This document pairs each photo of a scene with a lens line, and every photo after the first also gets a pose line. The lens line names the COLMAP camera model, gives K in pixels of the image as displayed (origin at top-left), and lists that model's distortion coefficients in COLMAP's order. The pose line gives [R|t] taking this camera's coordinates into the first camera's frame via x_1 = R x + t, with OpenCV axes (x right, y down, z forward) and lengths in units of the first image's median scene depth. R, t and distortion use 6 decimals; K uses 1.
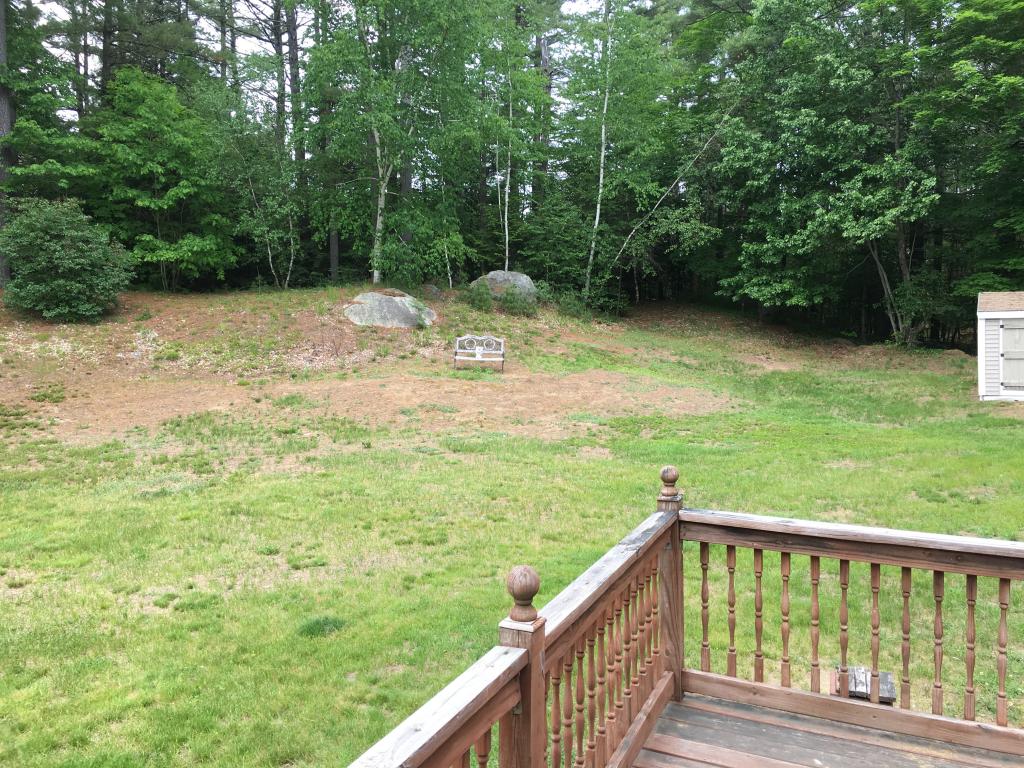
lens RADIAL K [[863.1, 0, 511.9], [0, 863.1, 372.1], [0, 0, 1]] dist [0.079080, -0.110976]
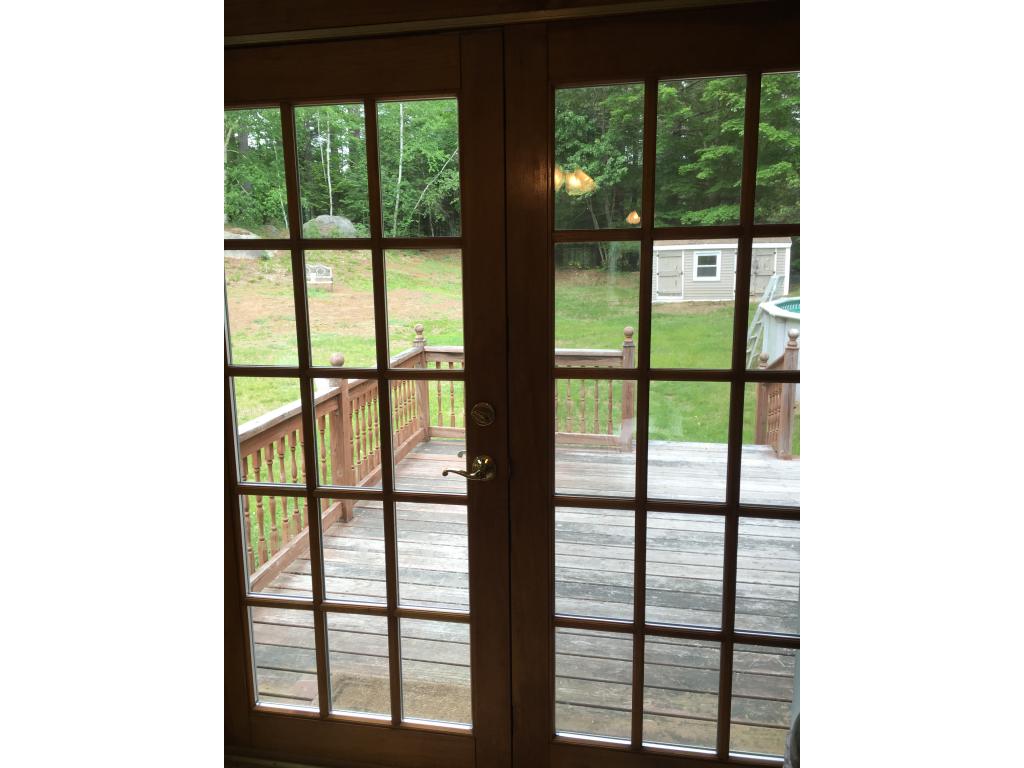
lens RADIAL K [[722.1, 0, 535.0], [0, 722.1, 382.4], [0, 0, 1]] dist [0.053097, -0.000301]
pose [[0.967650, -0.048737, 0.247544, 0.008221], [0.021105, 0.993362, 0.113078, 0.018482], [-0.251412, -0.104196, 0.962255, -0.187745]]
